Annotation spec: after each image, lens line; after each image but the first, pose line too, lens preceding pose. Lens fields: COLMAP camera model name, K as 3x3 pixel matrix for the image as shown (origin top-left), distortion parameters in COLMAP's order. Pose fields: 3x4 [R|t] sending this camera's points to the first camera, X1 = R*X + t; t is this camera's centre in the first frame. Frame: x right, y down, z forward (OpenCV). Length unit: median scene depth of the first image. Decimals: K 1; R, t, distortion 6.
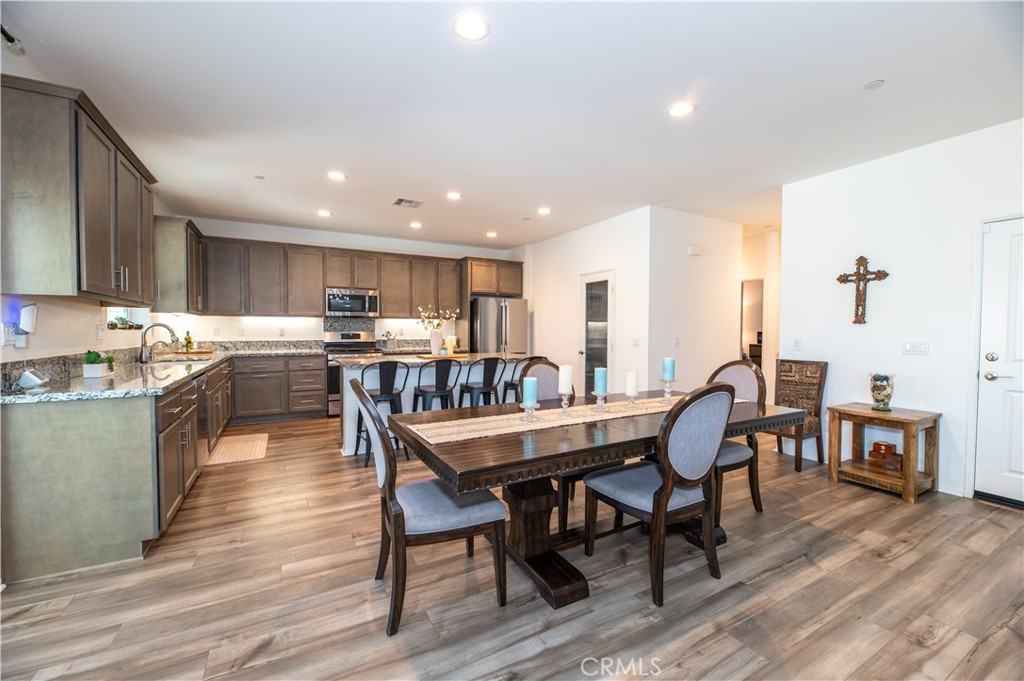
lens RADIAL K [[415.8, 0, 512.0], [0, 415.8, 340.5], [0, 0, 1]] dist [0.000789, -0.000721]
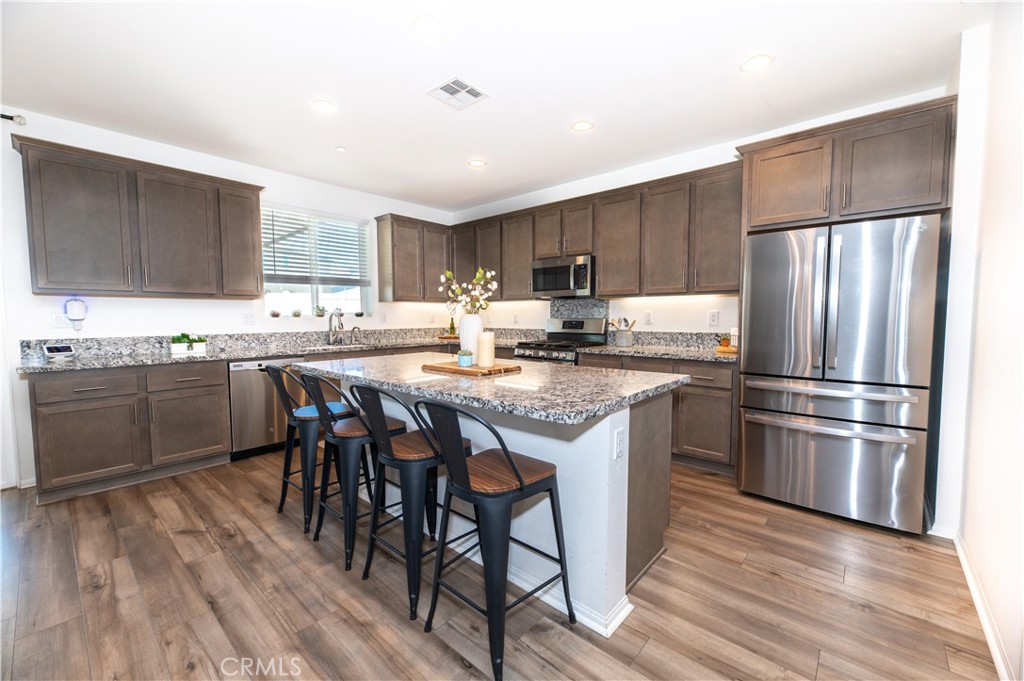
lens RADIAL K [[410.0, 0, 512.0], [0, 410.0, 340.5], [0, 0, 1]] dist [0.001595, 0.000140]
pose [[0.337642, 0.053000, -0.939781, 0.258537], [-0.019220, 0.998594, 0.049411, -0.017223], [0.941078, 0.001379, 0.338186, 0.708495]]
